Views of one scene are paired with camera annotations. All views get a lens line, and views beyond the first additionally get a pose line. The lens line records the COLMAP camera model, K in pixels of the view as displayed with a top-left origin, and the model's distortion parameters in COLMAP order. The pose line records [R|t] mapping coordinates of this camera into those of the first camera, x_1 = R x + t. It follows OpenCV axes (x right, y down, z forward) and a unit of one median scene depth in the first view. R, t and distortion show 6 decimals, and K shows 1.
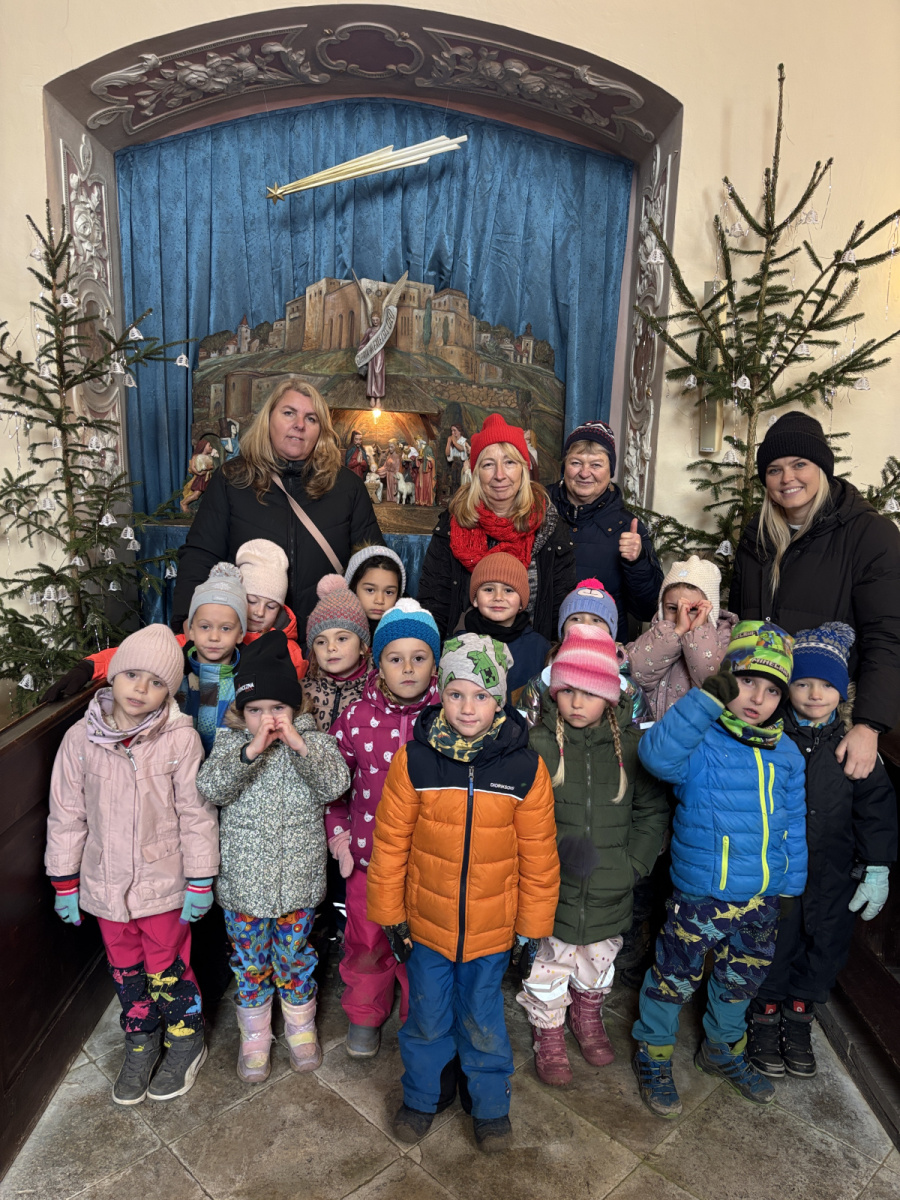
lens RADIAL K [[898.8, 0, 441.7], [0, 898.8, 599.8], [0, 0, 1]] dist [0.044888, -0.029939]
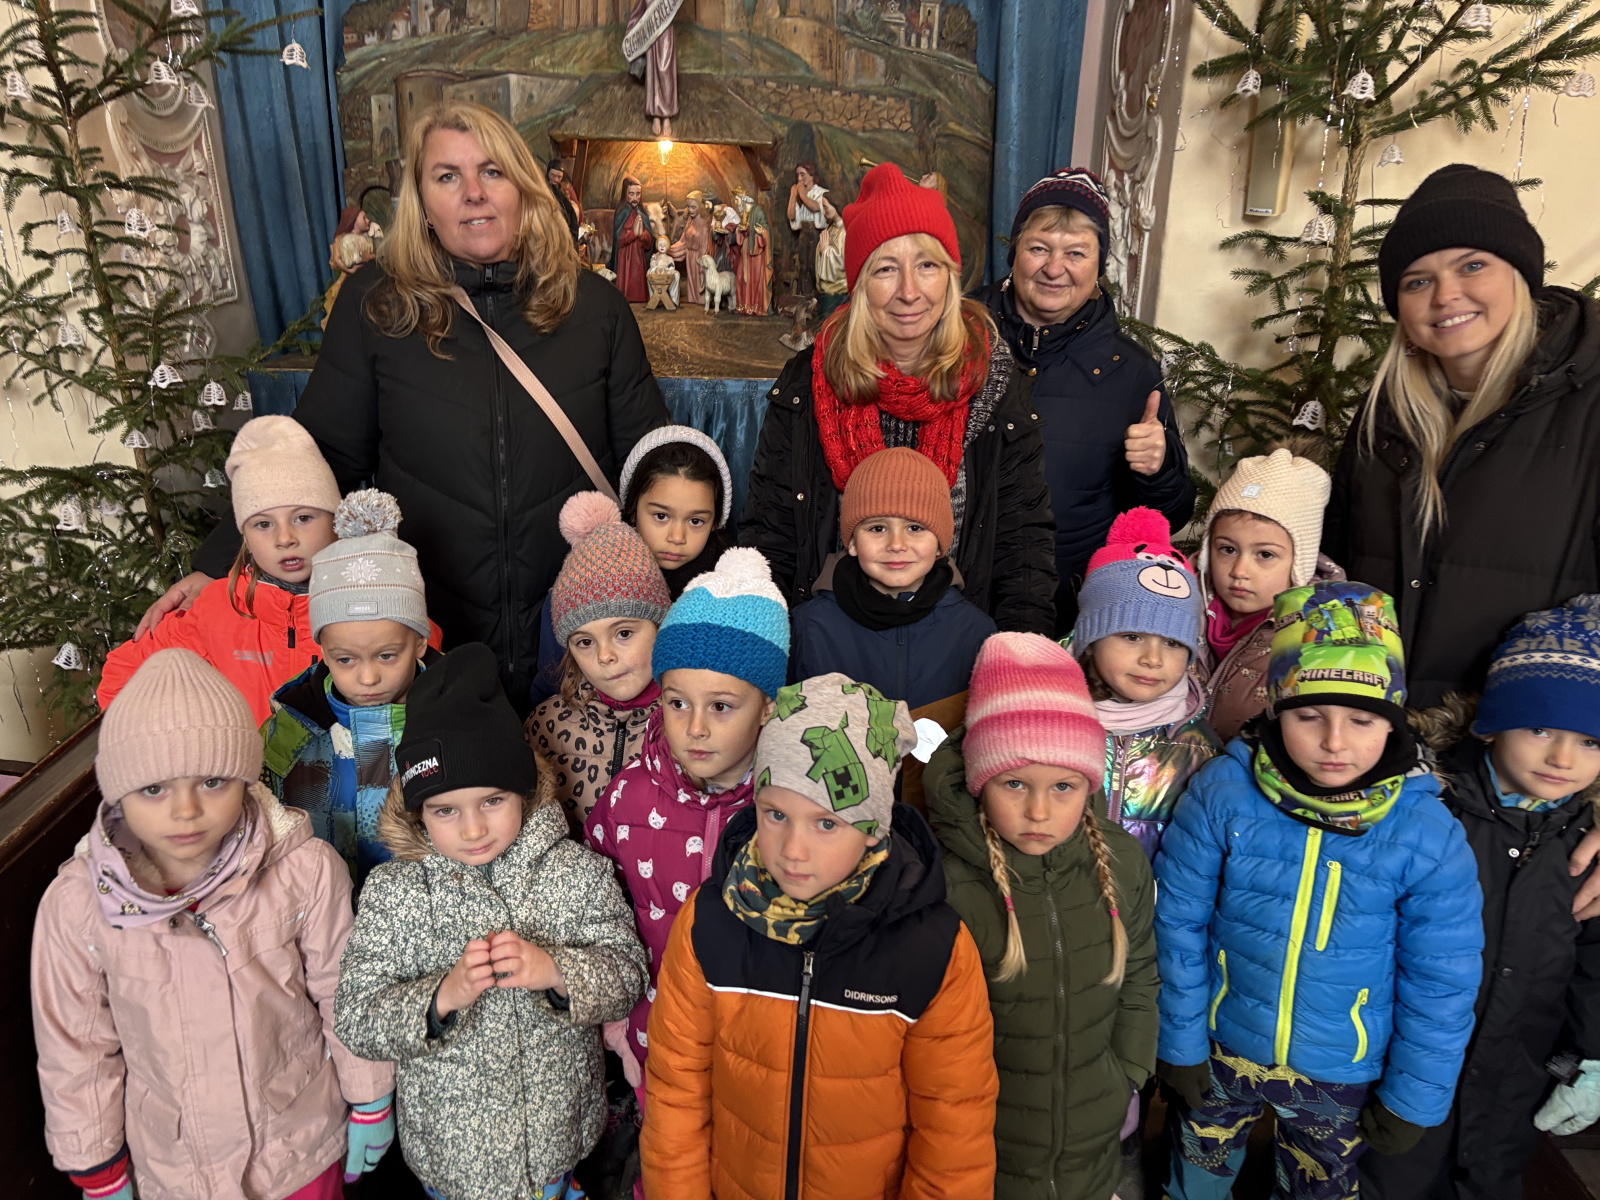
lens RADIAL K [[1198.4, 0, 796.5], [0, 1198.4, 582.9], [0, 0, 1]] dist [0.044888, -0.029939]
pose [[0.999746, -0.020483, 0.009432, -0.002403], [0.018583, 0.985265, 0.170020, -0.070957], [-0.012776, -0.169801, 0.985396, 0.226554]]
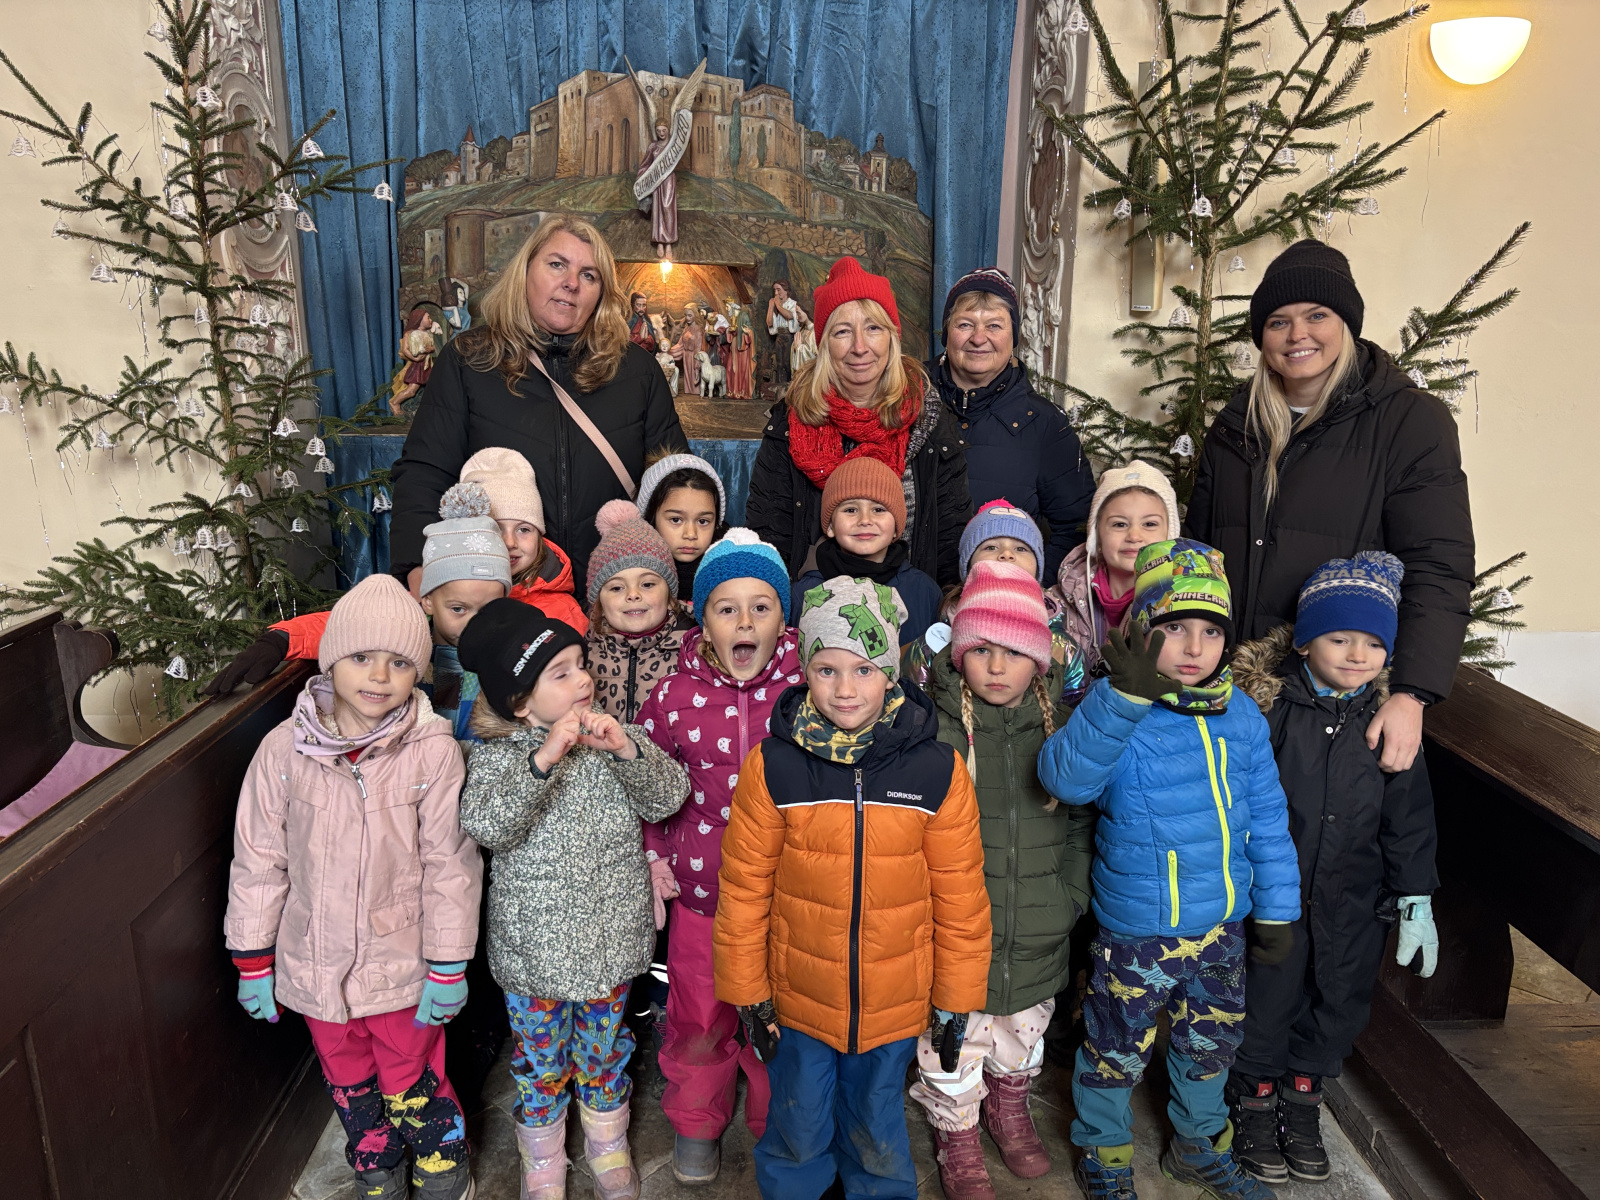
lens RADIAL K [[1198.4, 0, 790.6], [0, 1198.4, 591.0], [0, 0, 1]] dist [0.044888, -0.029939]
pose [[0.998402, -0.031405, 0.046977, -0.031387], [0.029235, 0.998505, 0.046194, 0.003511], [-0.048357, -0.044747, 0.997827, 0.060054]]
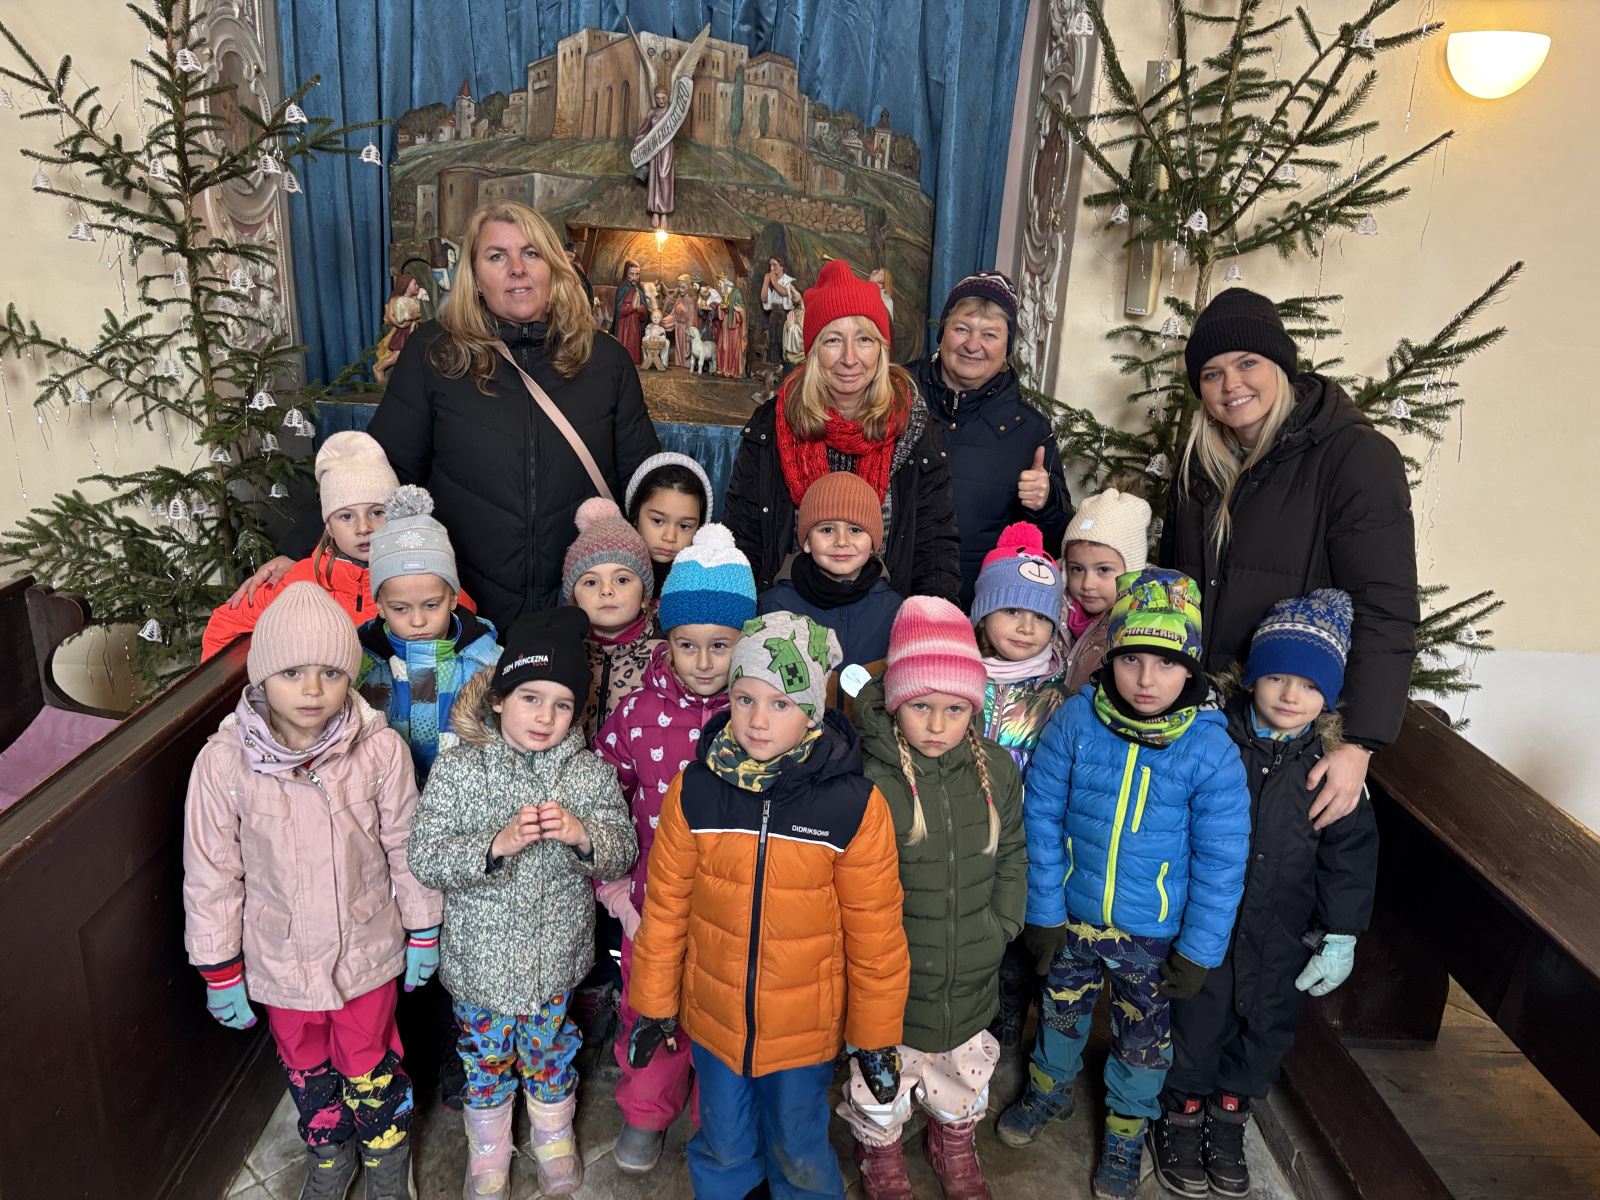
lens RADIAL K [[1198.4, 0, 799.5], [0, 1198.4, 590.0], [0, 0, 1]] dist [0.044888, -0.029939]
pose [[0.998668, 0.014059, 0.049640, -0.010160], [-0.019297, 0.994108, 0.106666, -0.043981], [-0.047848, -0.107481, 0.993055, 0.060093]]
